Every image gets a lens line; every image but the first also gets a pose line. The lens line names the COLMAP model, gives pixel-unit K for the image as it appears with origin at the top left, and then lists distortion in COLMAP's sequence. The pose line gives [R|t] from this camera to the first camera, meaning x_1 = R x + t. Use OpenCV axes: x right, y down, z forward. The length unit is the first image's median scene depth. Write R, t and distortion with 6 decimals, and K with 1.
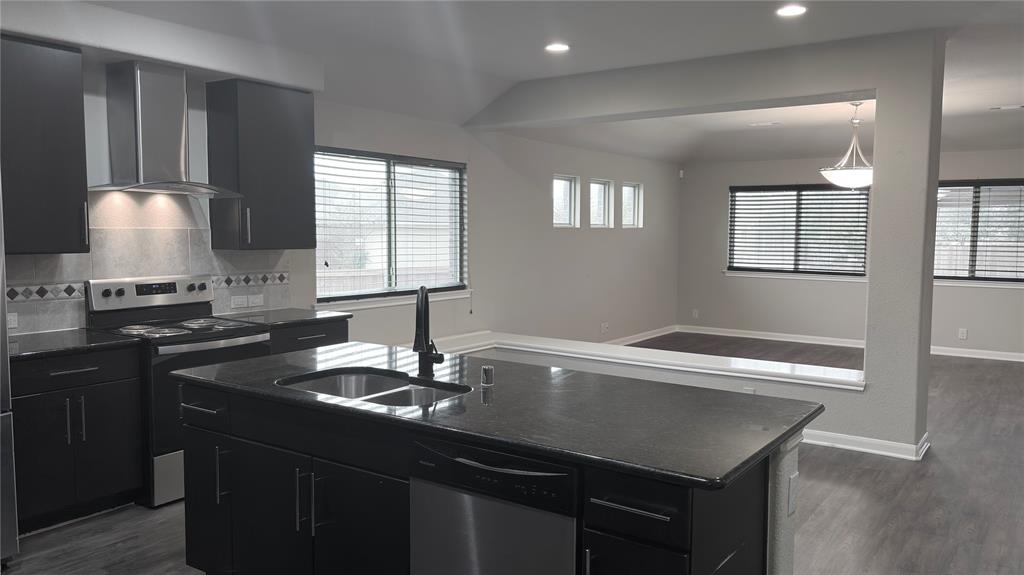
lens RADIAL K [[727.6, 0, 512.0], [0, 727.6, 287.5], [0, 0, 1]] dist [-0.004456, -0.027807]
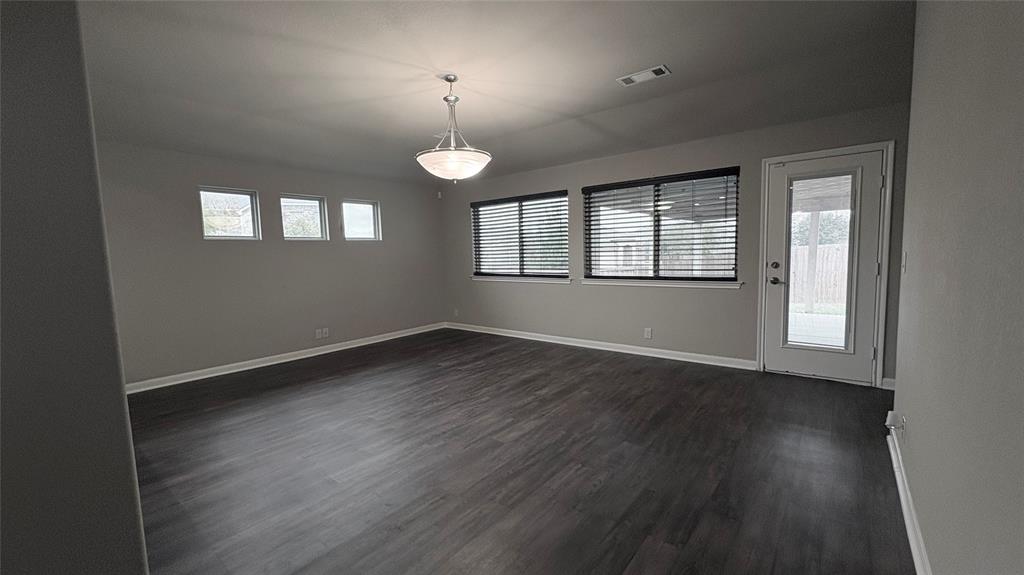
lens RADIAL K [[410.3, 0, 510.7], [0, 410.3, 290.6], [0, 0, 1]] dist [0.001960, 0.000624]
pose [[0.998853, -0.027623, -0.039107, 0.413653], [0.028249, 0.999480, 0.015556, -0.009111], [0.038657, -0.016643, 0.999114, 0.385950]]
